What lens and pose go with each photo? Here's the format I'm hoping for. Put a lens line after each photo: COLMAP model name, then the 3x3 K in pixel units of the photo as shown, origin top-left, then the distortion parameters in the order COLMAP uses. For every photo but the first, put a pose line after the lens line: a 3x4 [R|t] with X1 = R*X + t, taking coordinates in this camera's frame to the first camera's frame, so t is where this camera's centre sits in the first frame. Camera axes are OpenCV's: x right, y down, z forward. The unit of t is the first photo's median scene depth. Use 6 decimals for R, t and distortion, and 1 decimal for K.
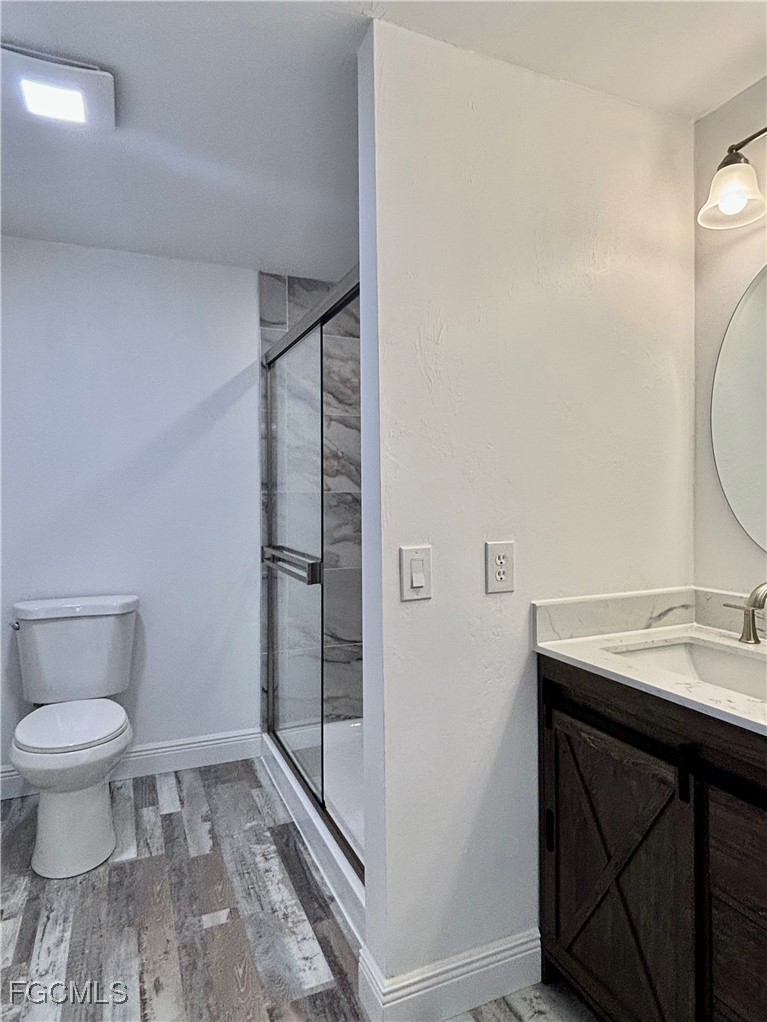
lens RADIAL K [[618.3, 0, 383.8], [0, 618.3, 506.2], [0, 0, 1]] dist [-0.006554, 0.004365]
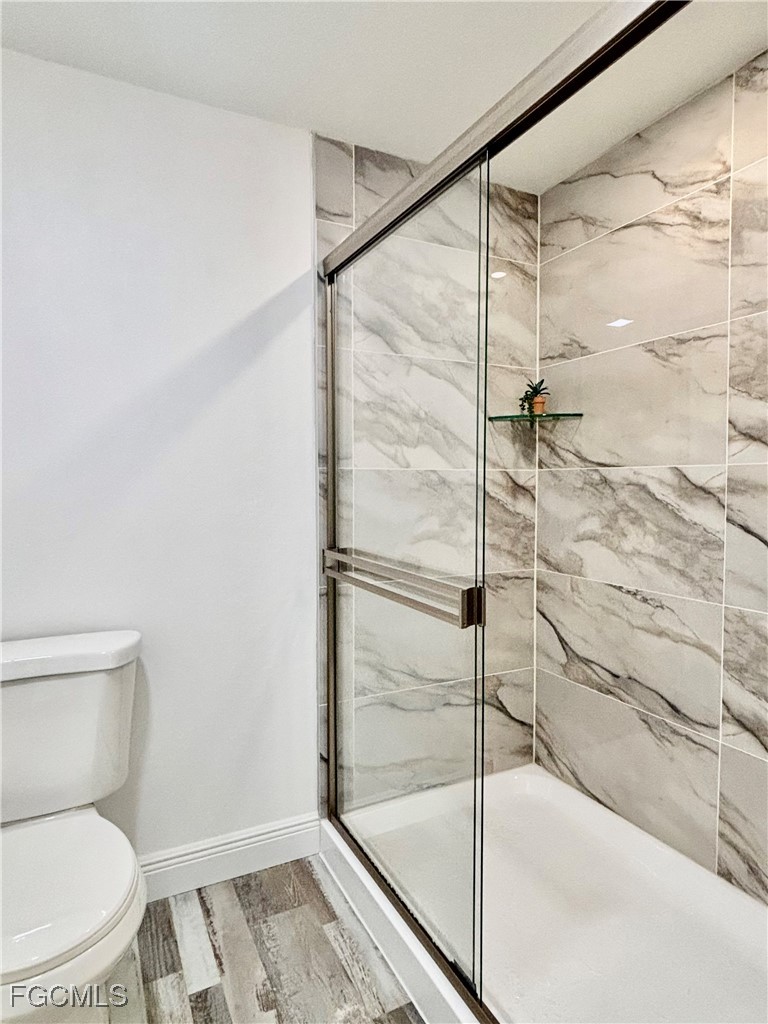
lens RADIAL K [[619.5, 0, 390.4], [0, 619.5, 512.4], [0, 0, 1]] dist [-0.006554, 0.004365]
pose [[0.998124, -0.001618, 0.061198, -0.158146], [-0.000696, 0.999287, 0.037761, -0.000399], [-0.061215, -0.037733, 0.997411, 0.314074]]
